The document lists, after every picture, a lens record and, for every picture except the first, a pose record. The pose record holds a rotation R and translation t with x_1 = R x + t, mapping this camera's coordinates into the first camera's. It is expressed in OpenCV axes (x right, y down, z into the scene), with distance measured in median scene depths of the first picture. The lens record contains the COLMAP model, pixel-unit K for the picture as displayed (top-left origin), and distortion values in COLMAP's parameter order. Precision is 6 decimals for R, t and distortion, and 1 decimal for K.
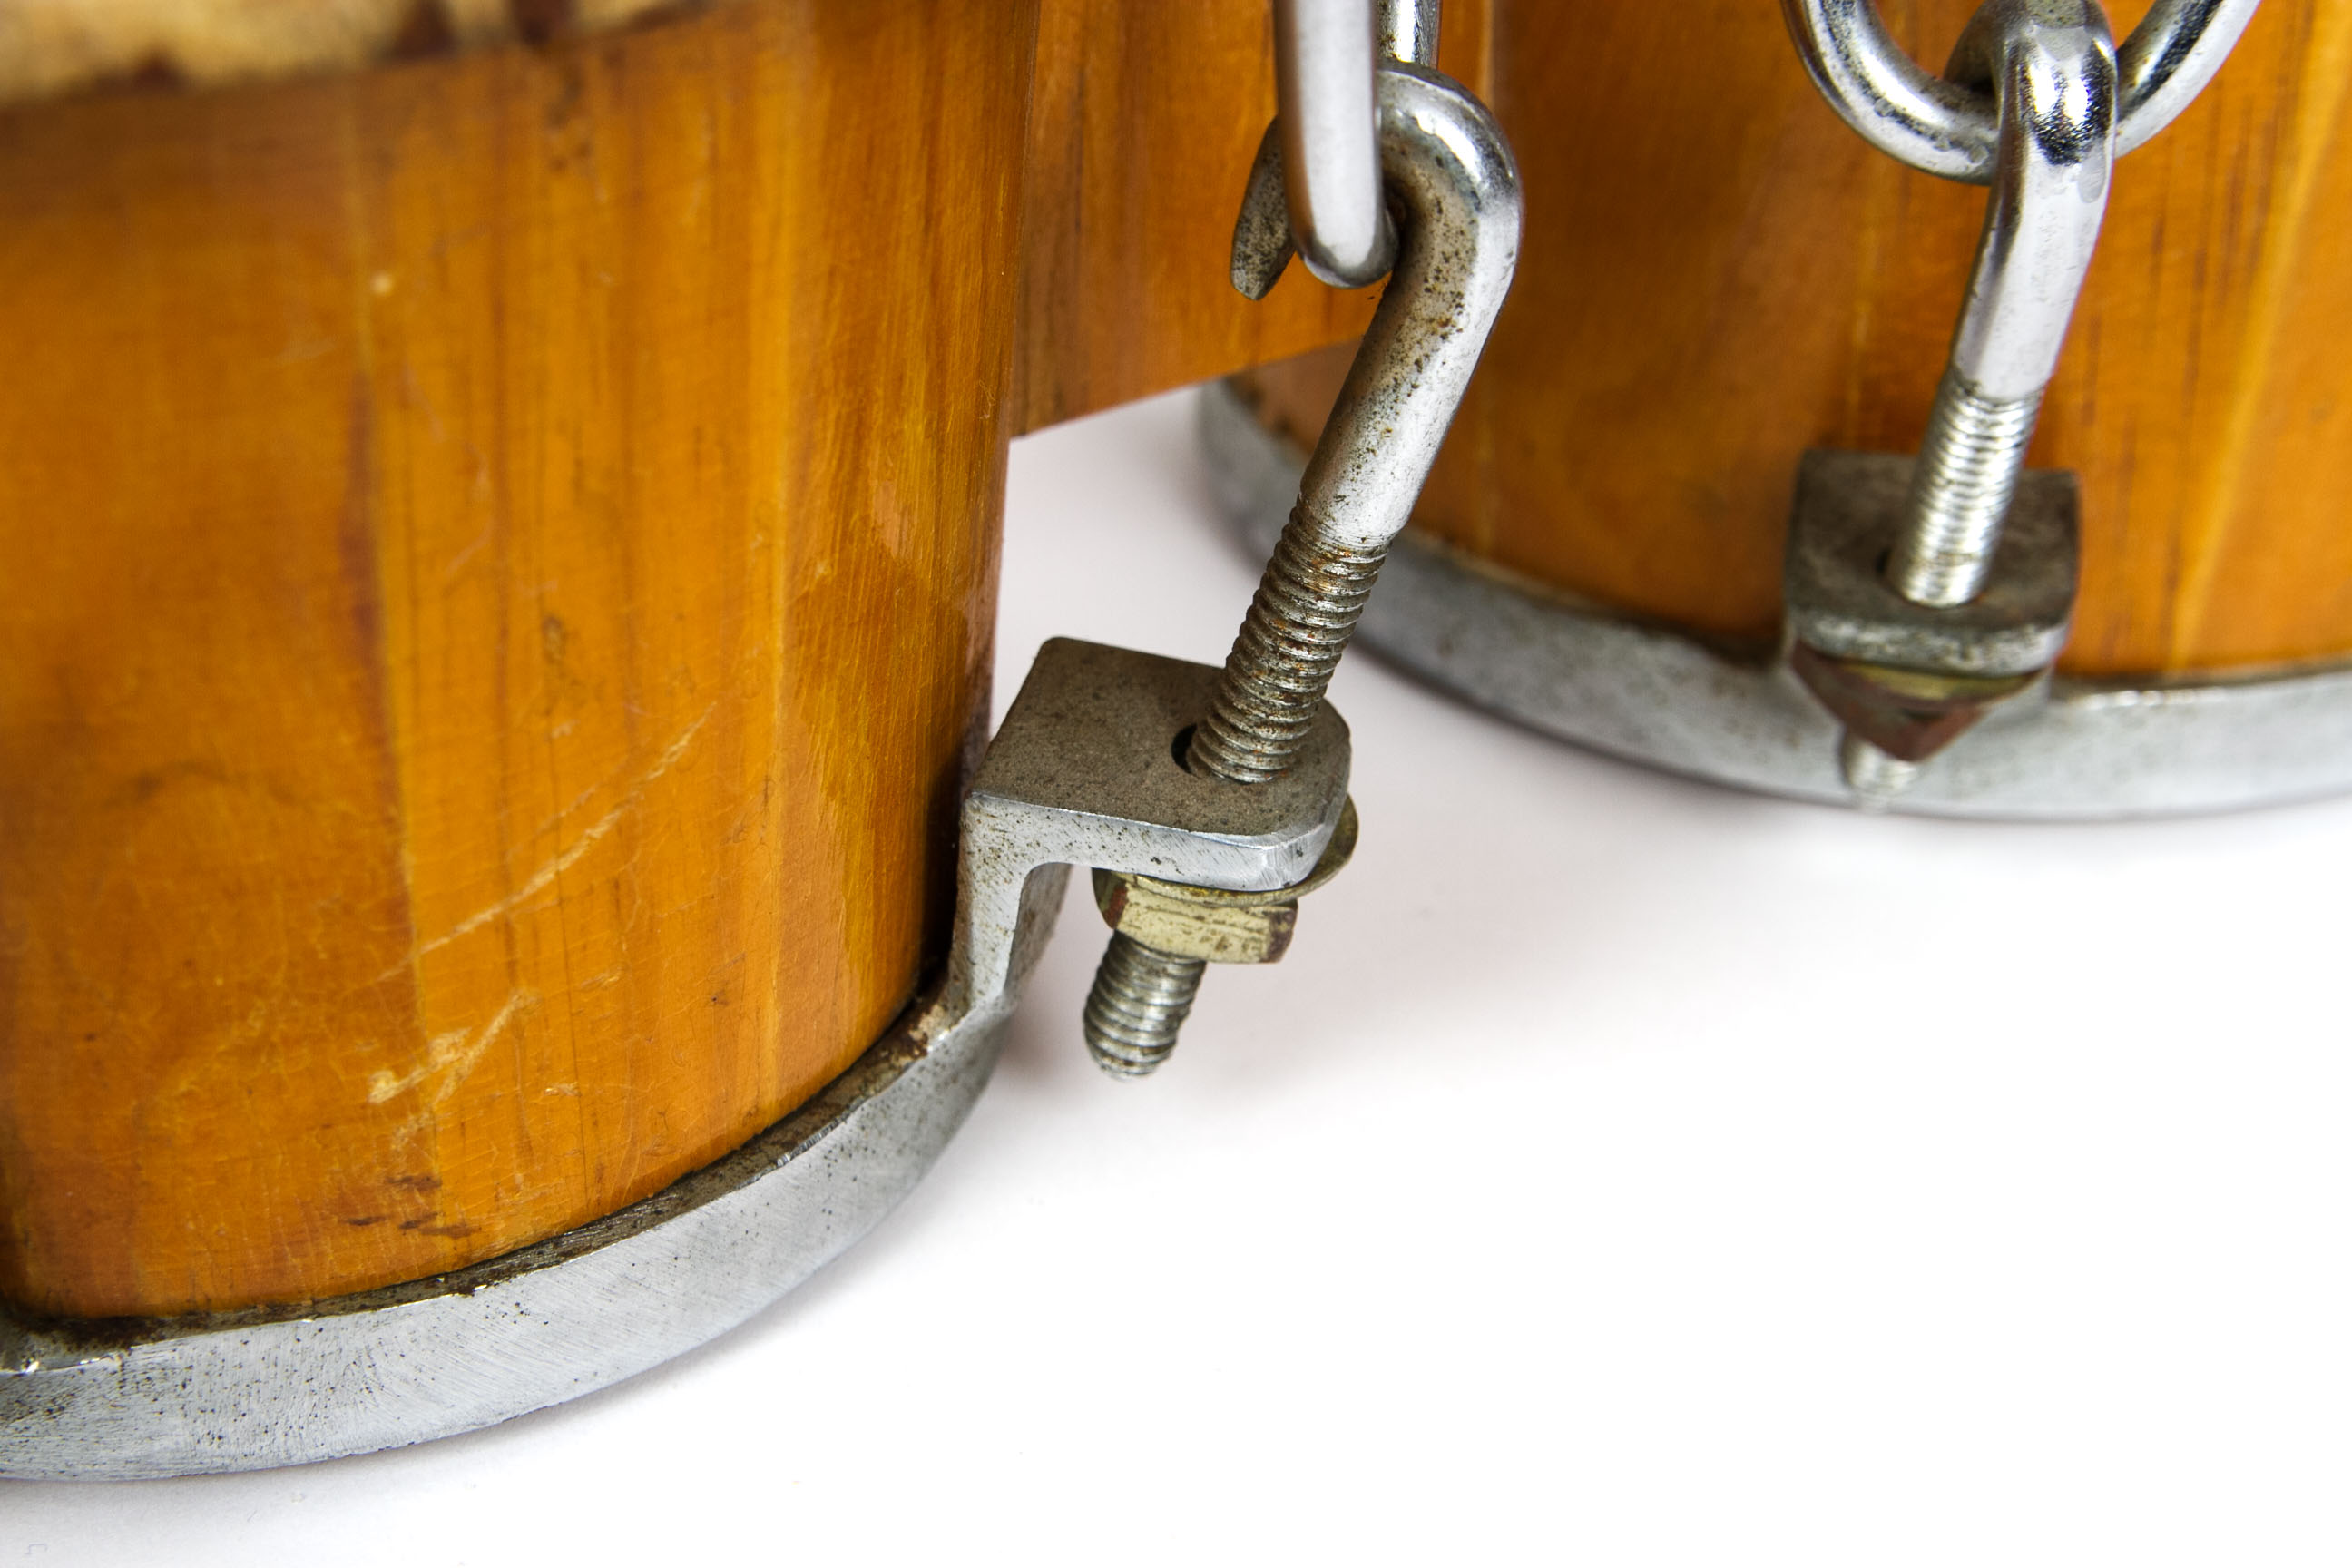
lens RADIAL K [[3706.5, 0, 1221.7], [0, 3706.5, 864.1], [0, 0, 1]] dist [-0.105553, 0.000000]
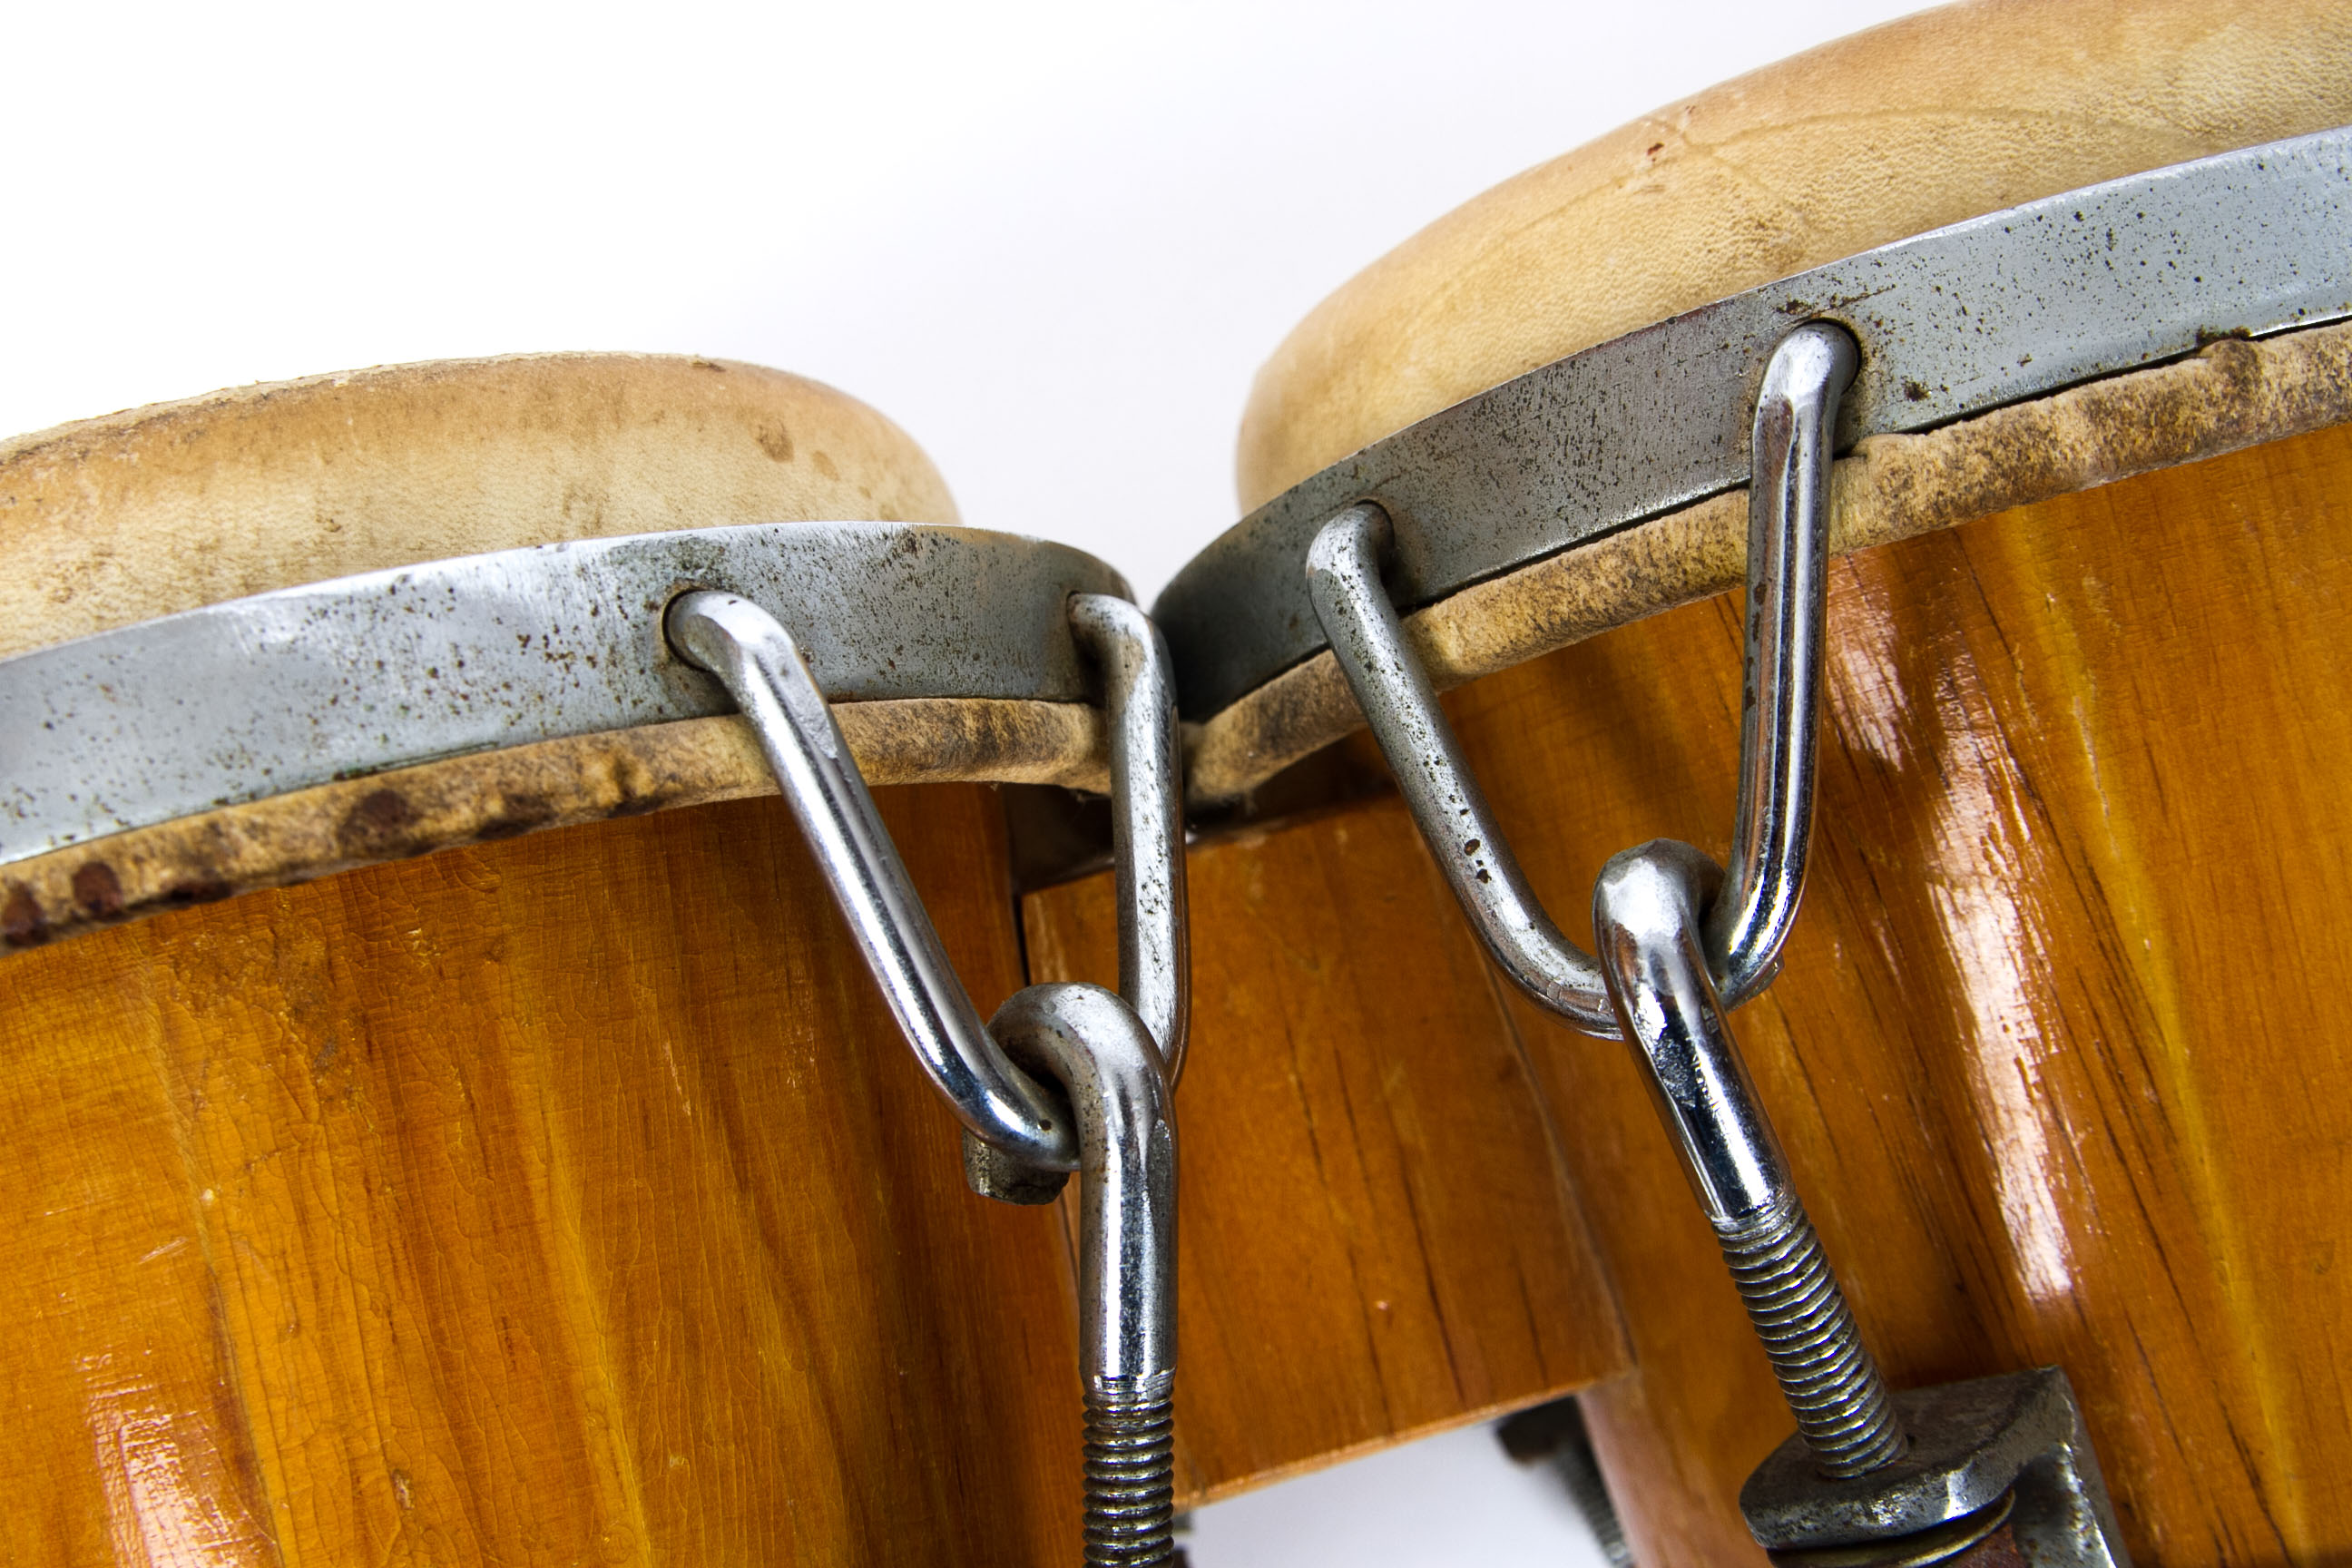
lens RADIAL K [[2970.4, 0, 1166.5], [0, 2970.4, 896.3], [0, 0, 1]] dist [-0.095626, 0.000000]
pose [[0.846734, -0.282666, -0.450712, 0.524338], [-0.028594, 0.821773, -0.569097, 0.319262], [0.531247, 0.494761, 0.687741, 0.290732]]
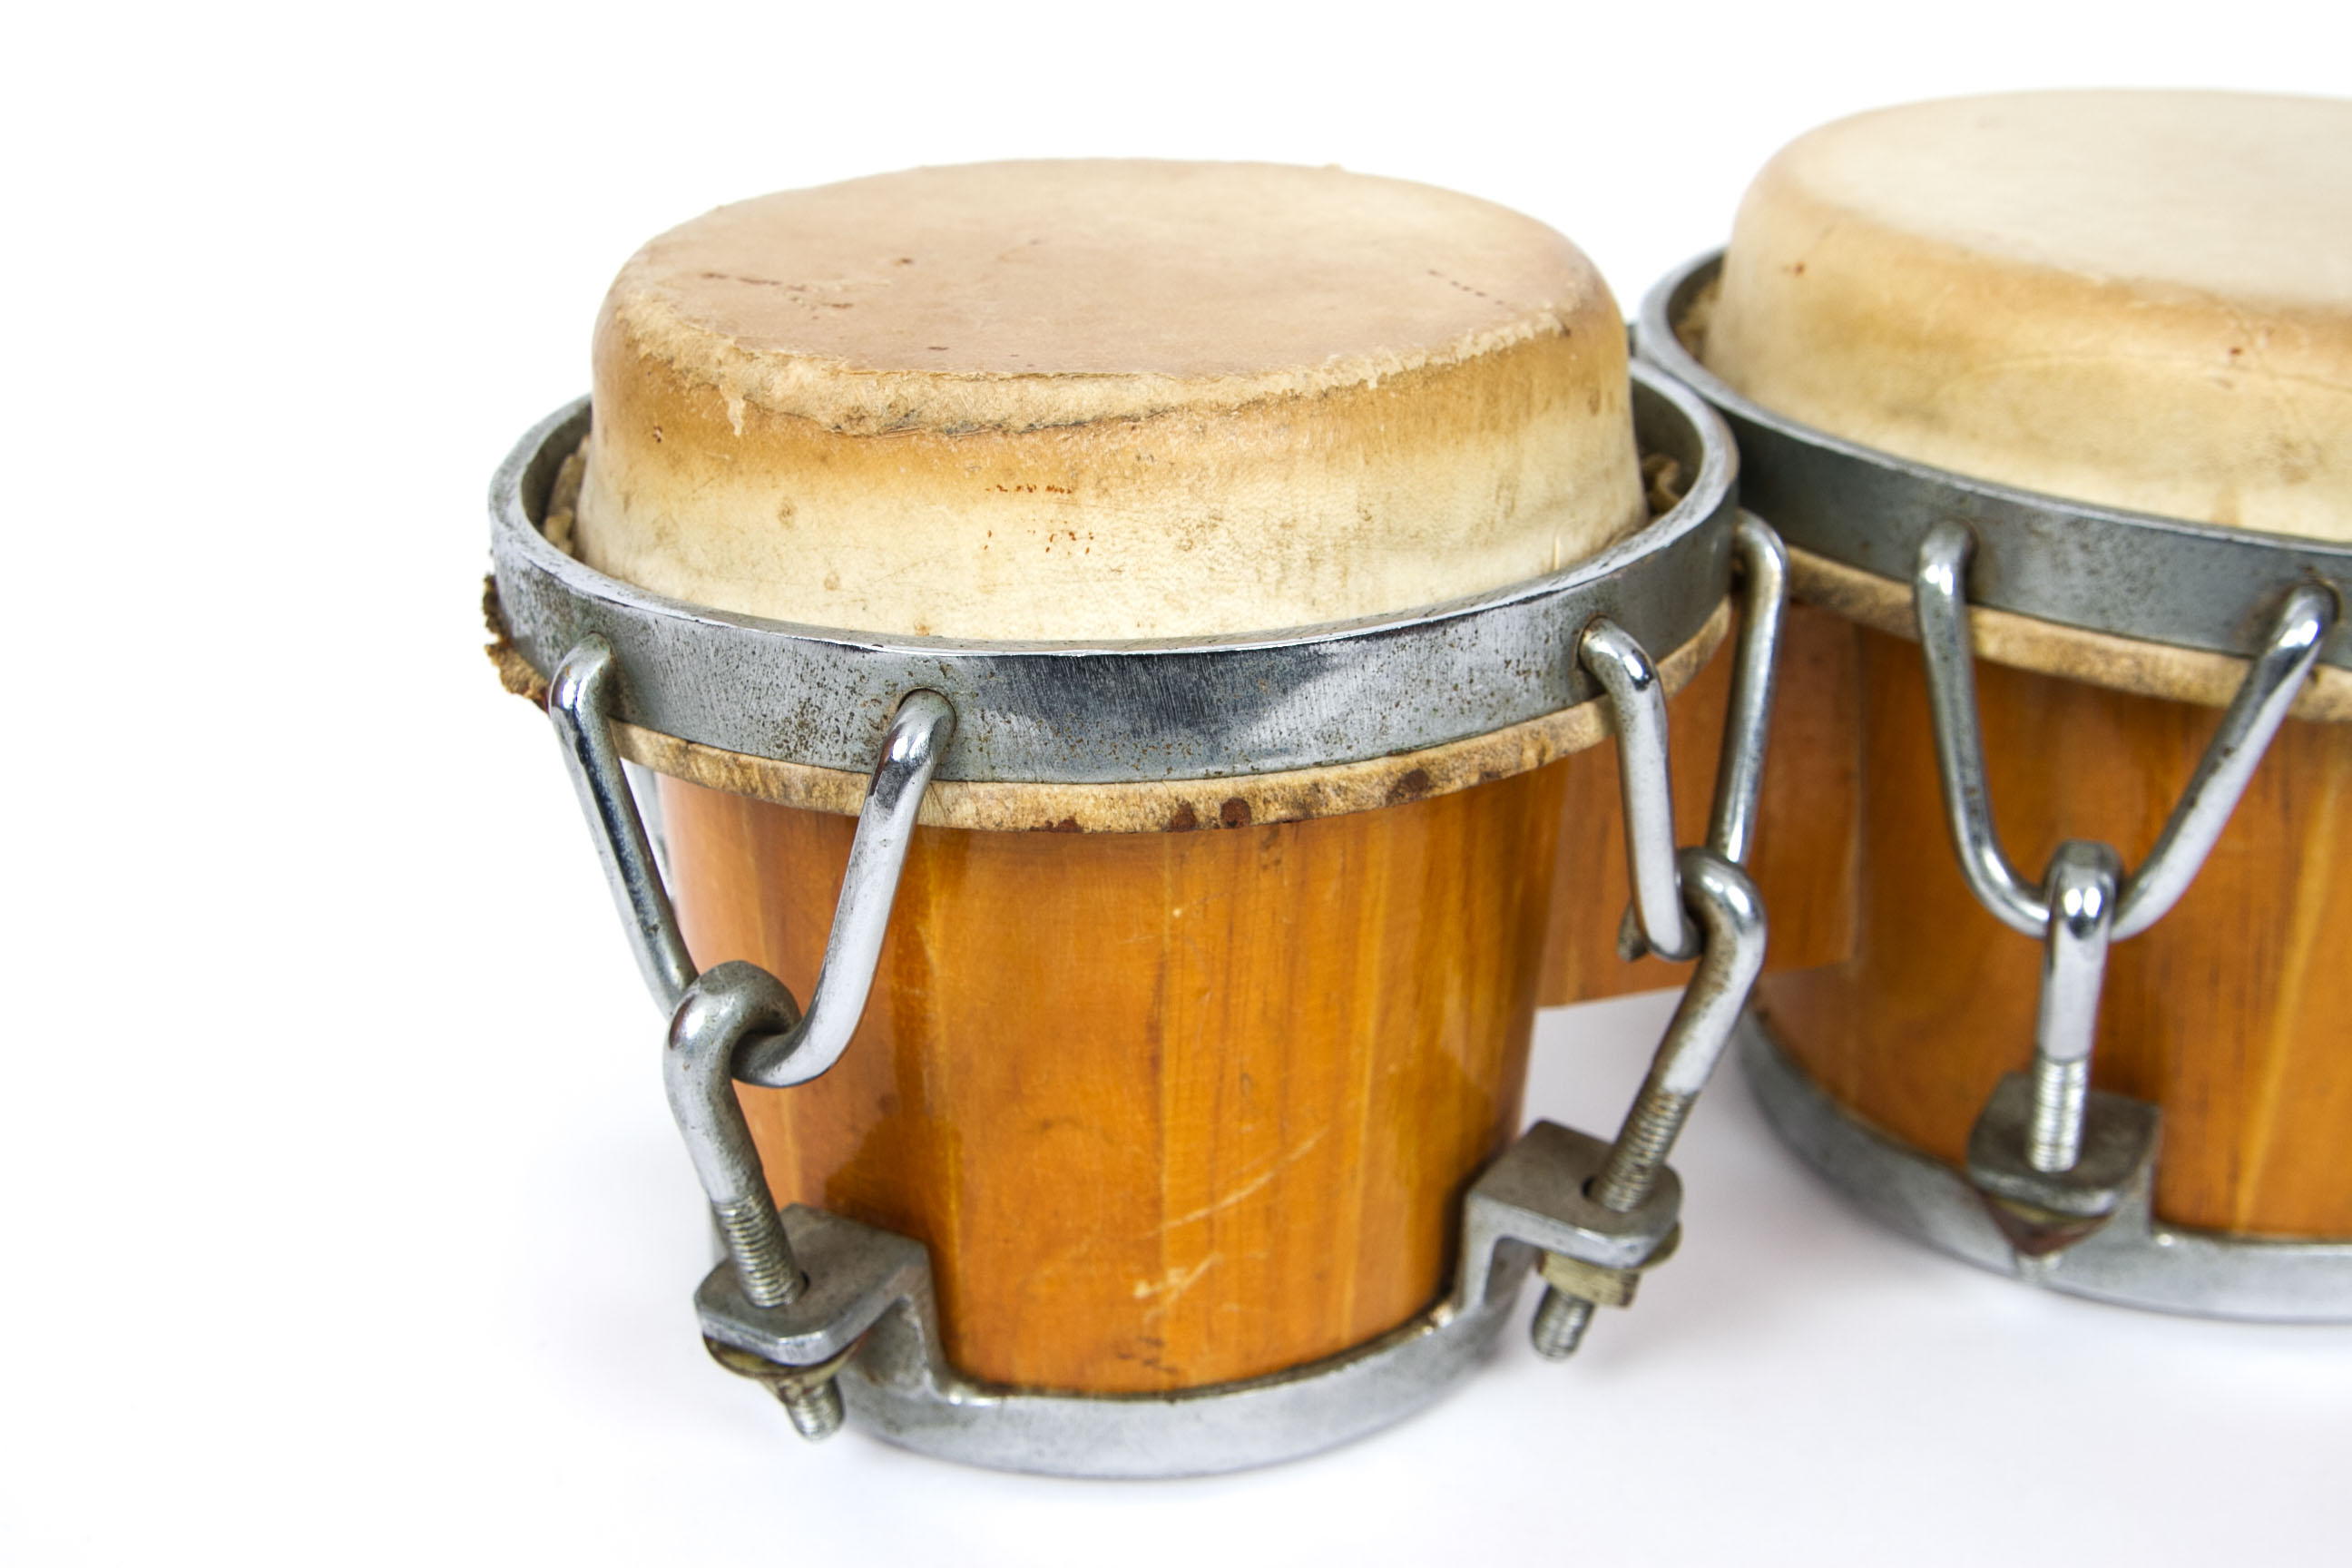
lens RADIAL K [[2970.4, 0, 1195.7], [0, 2970.4, 849.9], [0, 0, 1]] dist [-0.095626, 0.000000]
pose [[0.945216, 0.113745, -0.305989, 0.260380], [-0.155366, 0.981114, -0.115227, 0.005804], [0.287103, 0.156455, 0.945036, -0.547822]]
